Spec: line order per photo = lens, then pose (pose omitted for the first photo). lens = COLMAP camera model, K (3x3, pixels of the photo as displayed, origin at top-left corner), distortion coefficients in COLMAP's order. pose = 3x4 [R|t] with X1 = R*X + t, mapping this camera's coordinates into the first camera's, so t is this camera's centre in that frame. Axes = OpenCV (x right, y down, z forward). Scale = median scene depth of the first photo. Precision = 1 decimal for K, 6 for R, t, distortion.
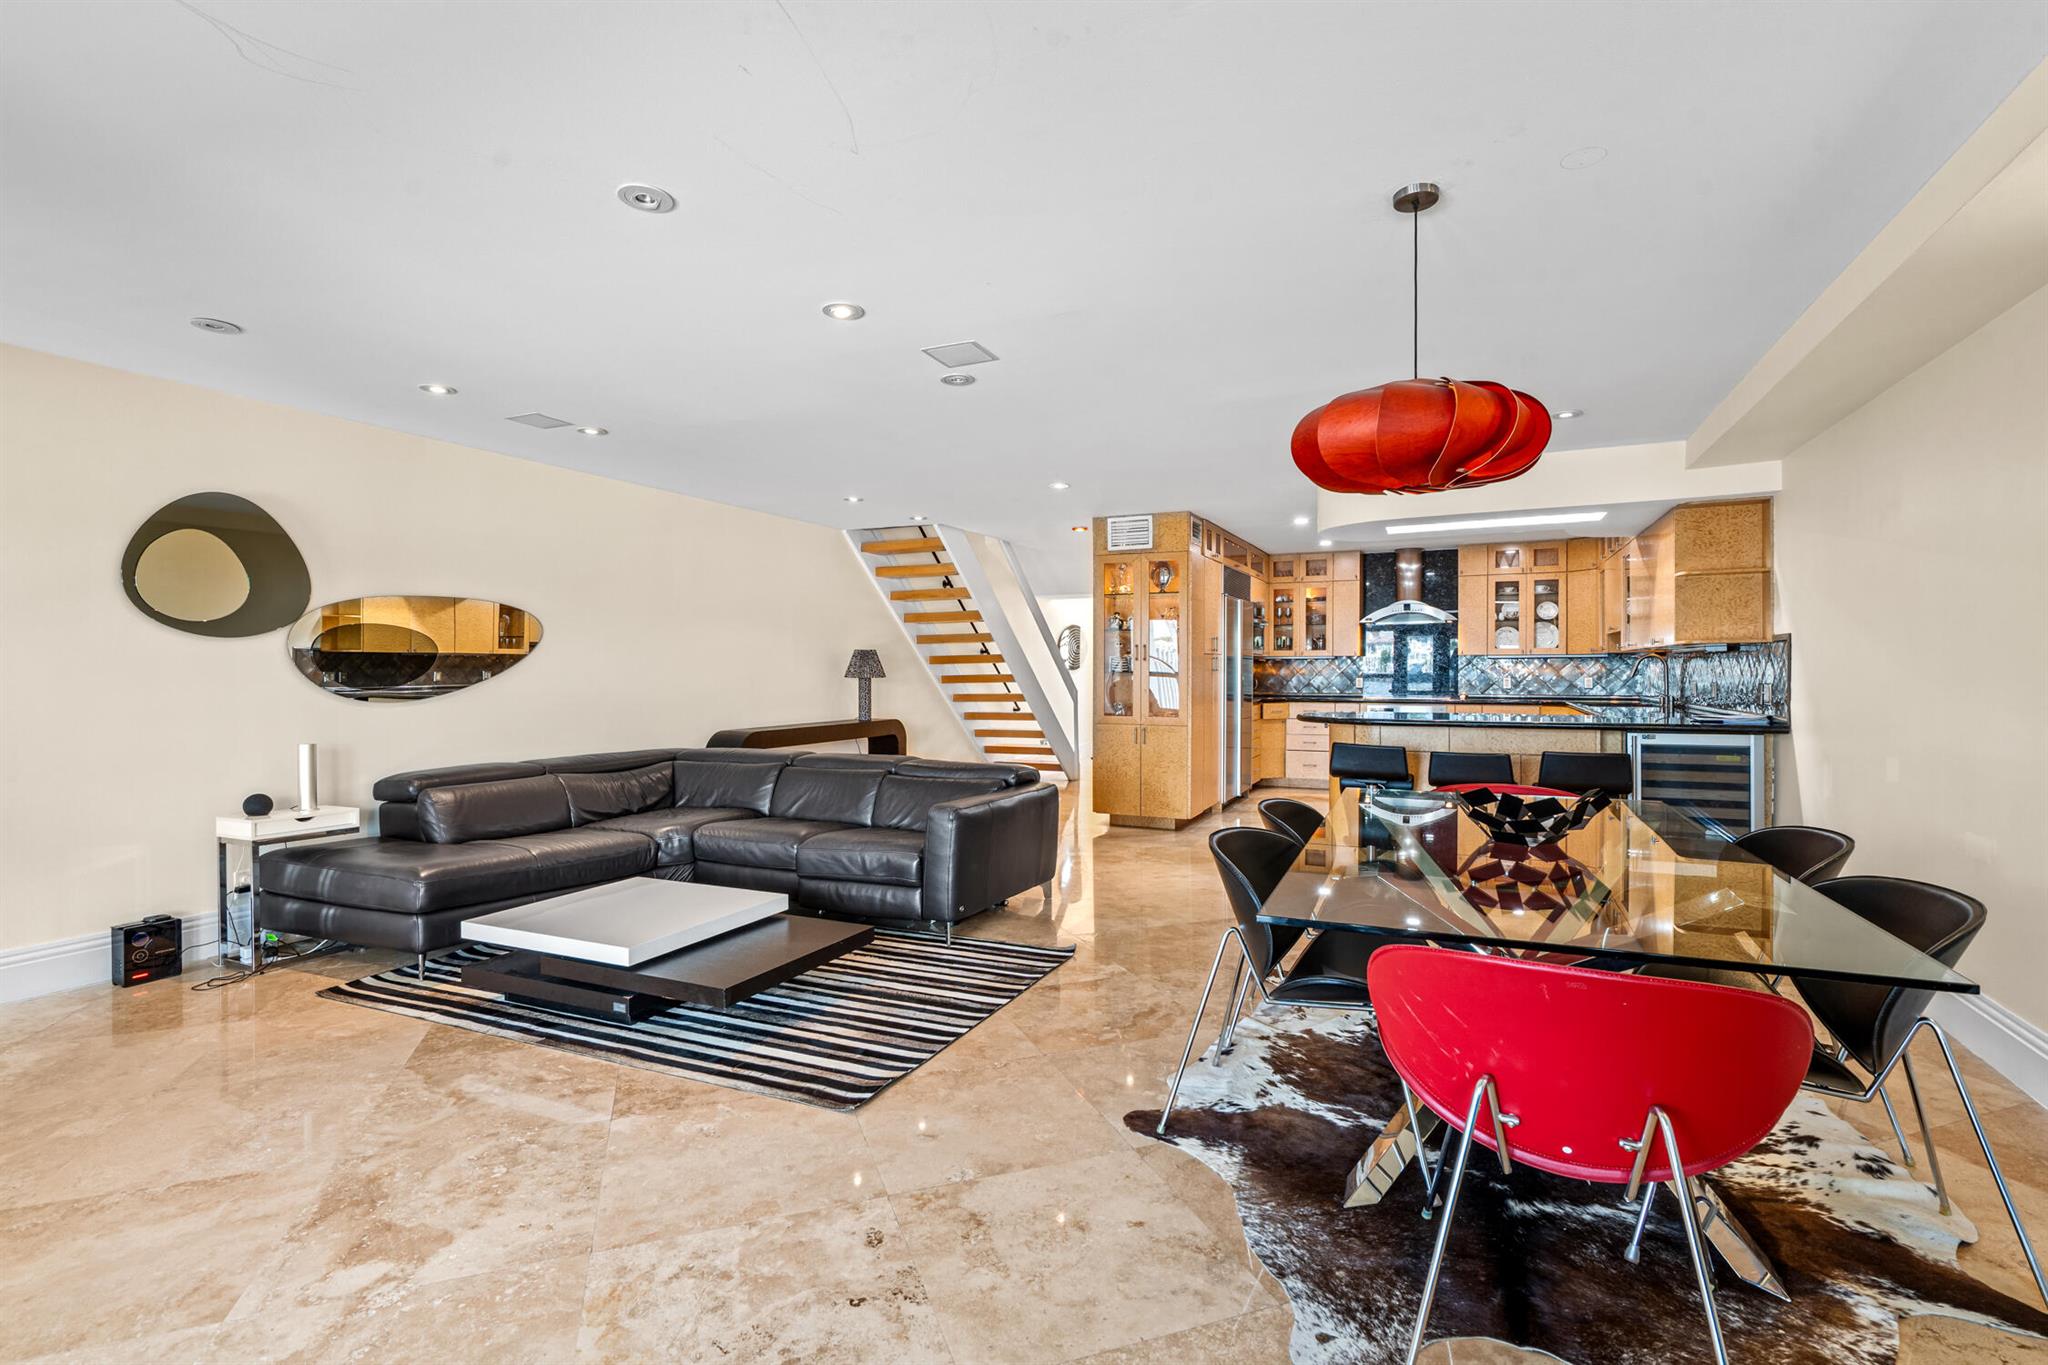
lens RADIAL K [[940.2, 0, 1018.2], [0, 940.2, 680.1], [0, 0, 1]] dist [-0.005771, 0.002364]
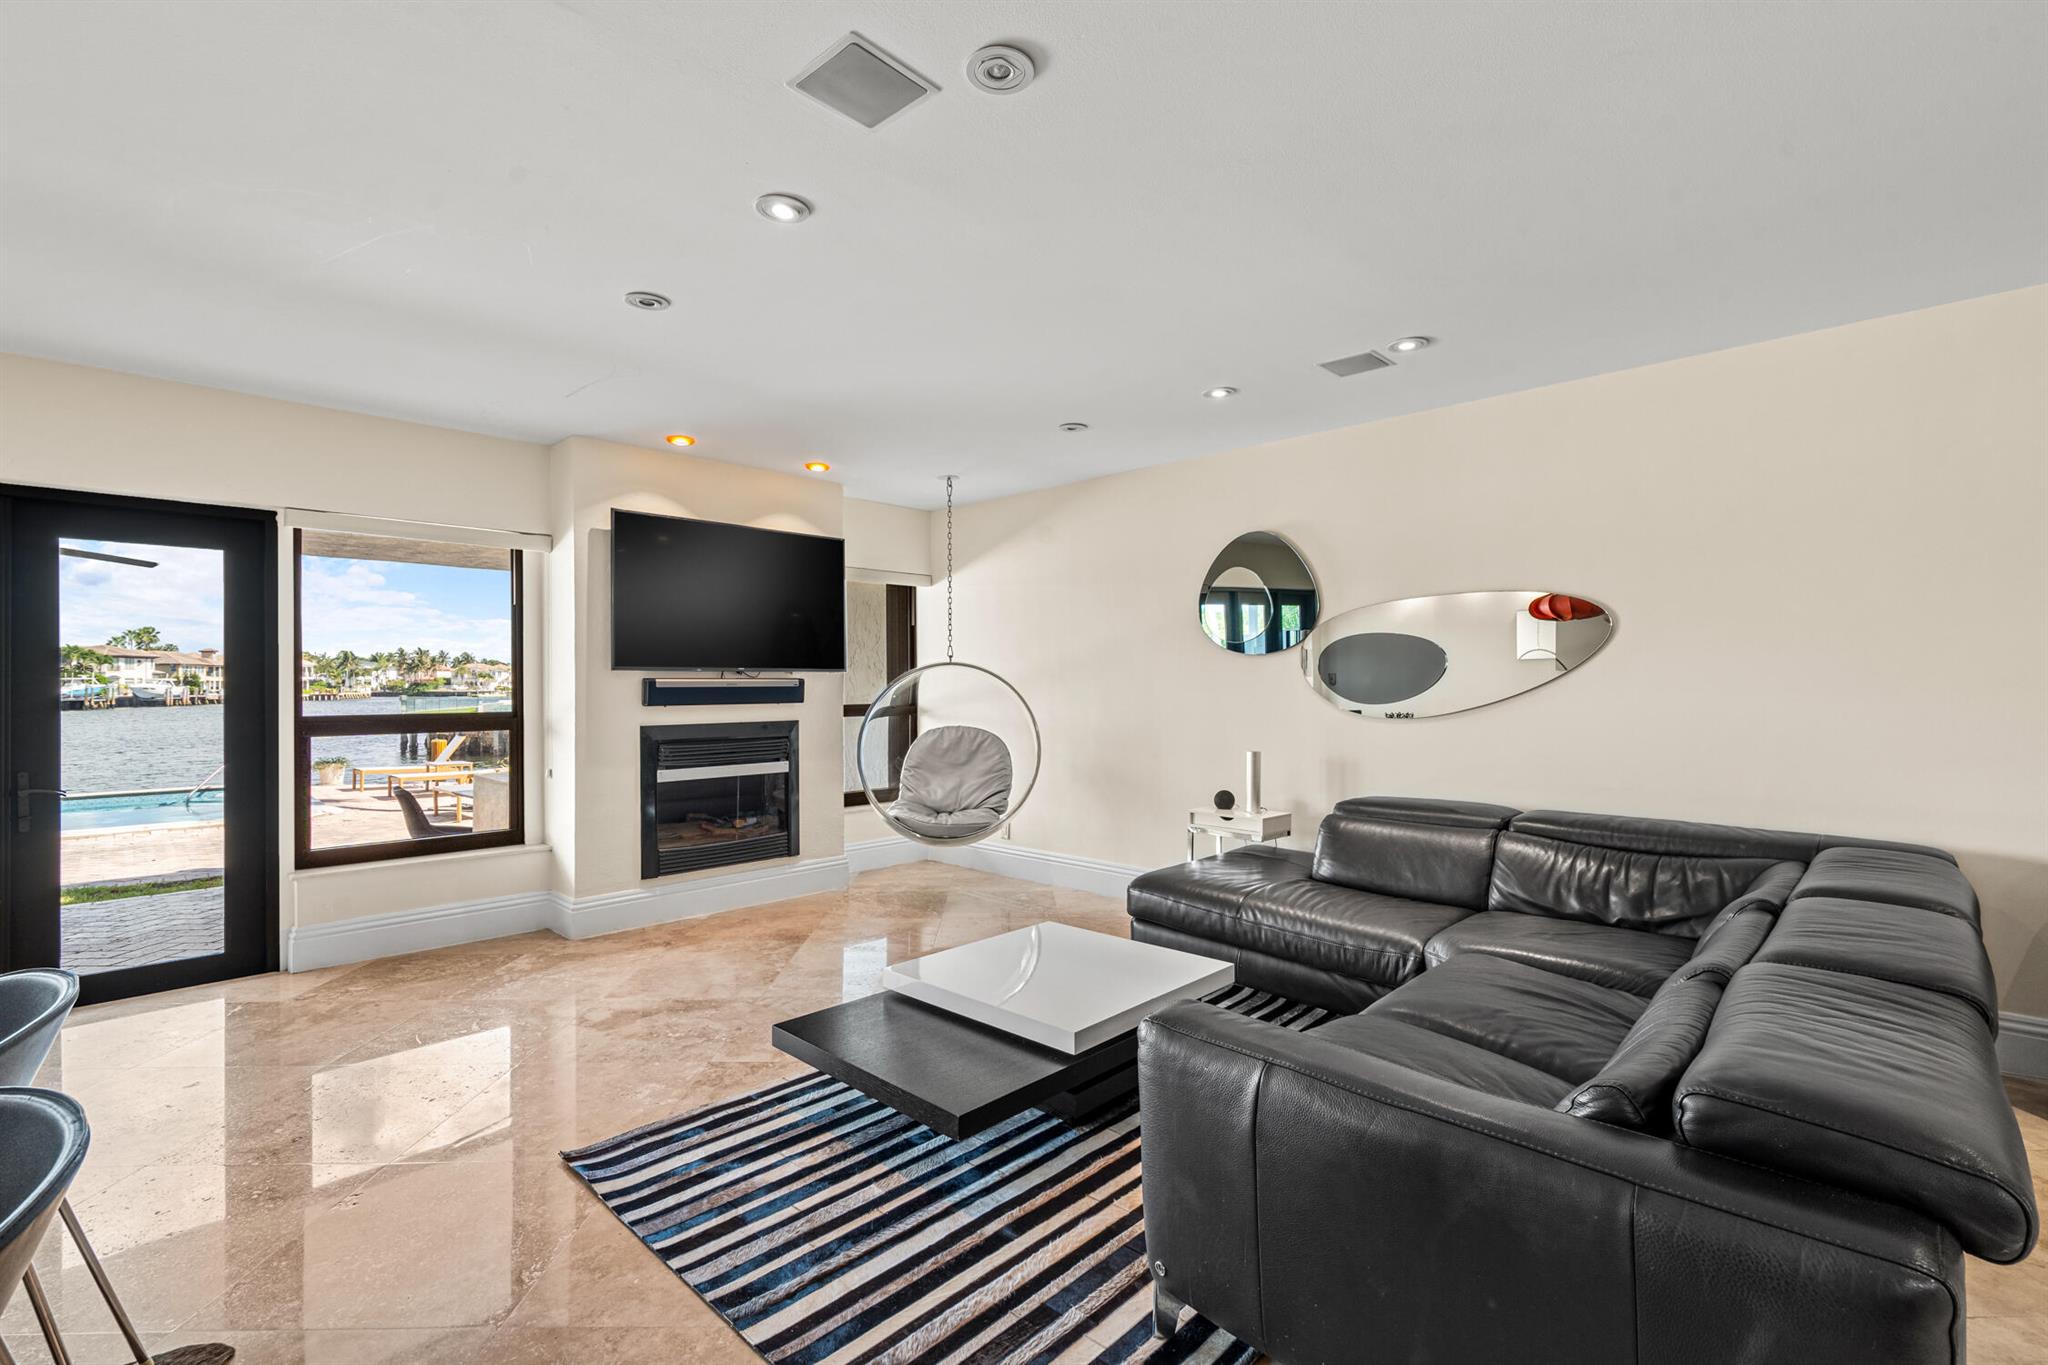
lens RADIAL K [[940.2, 0, 1003.4], [0, 940.2, 677.5], [0, 0, 1]] dist [-0.005771, 0.002364]
pose [[-0.336599, -0.001433, -0.941647, 0.161888], [-0.001662, 0.999998, -0.000927, -0.008108], [0.941647, 0.001253, -0.336601, 0.488954]]
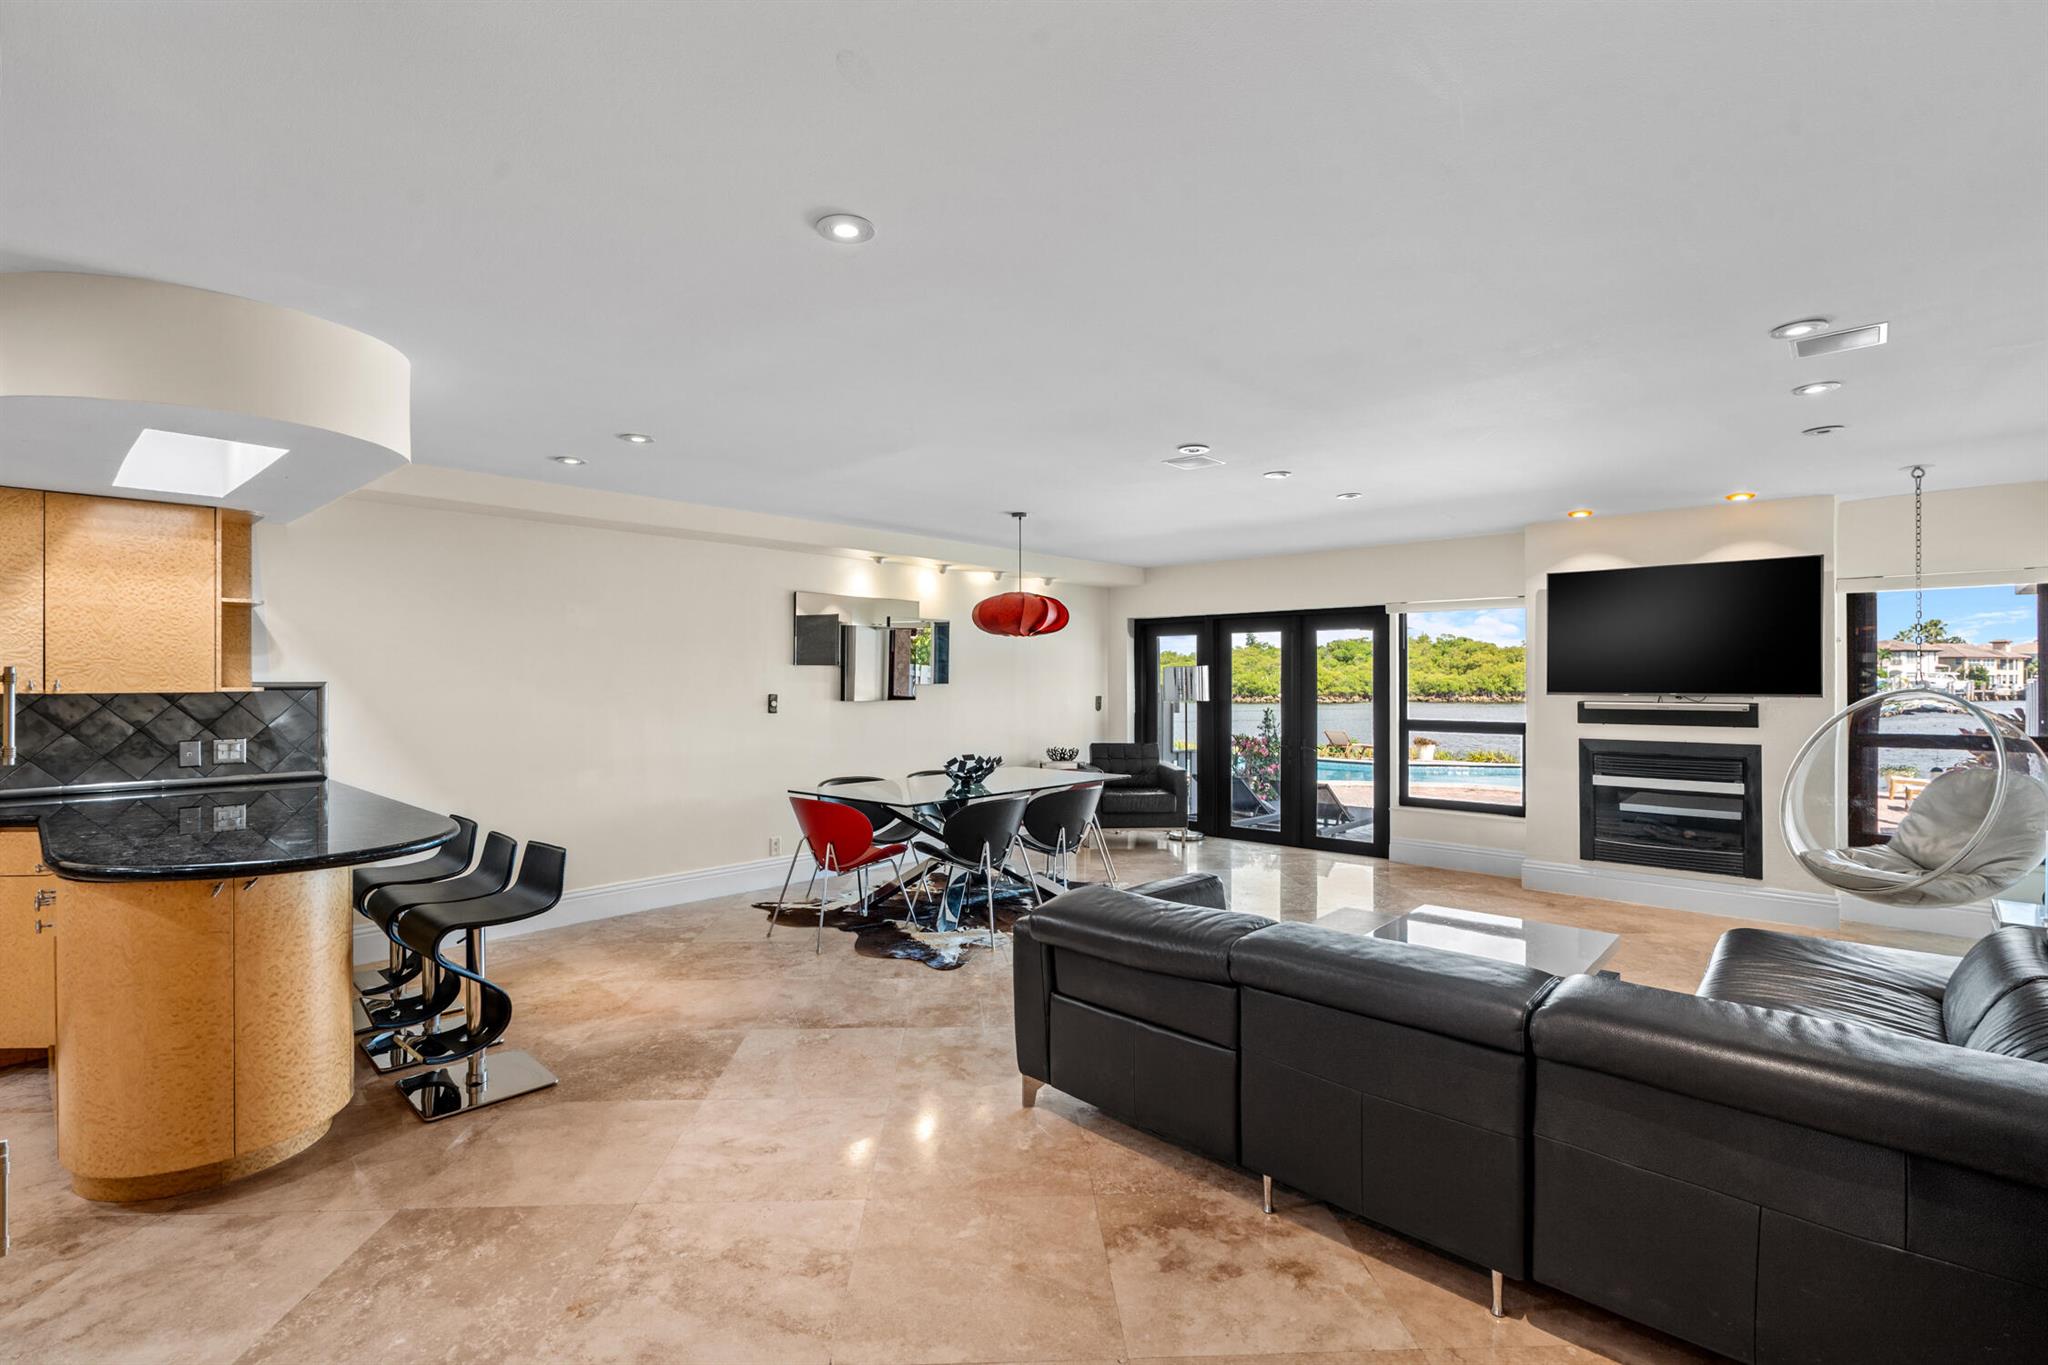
lens RADIAL K [[940.2, 0, 1009.3], [0, 940.2, 682.0], [0, 0, 1]] dist [-0.005771, 0.002364]
pose [[-0.951240, 0.002178, 0.308445, -0.085011], [0.005130, 0.999948, 0.008758, -0.029522], [-0.308410, 0.009913, -0.951202, 0.884489]]
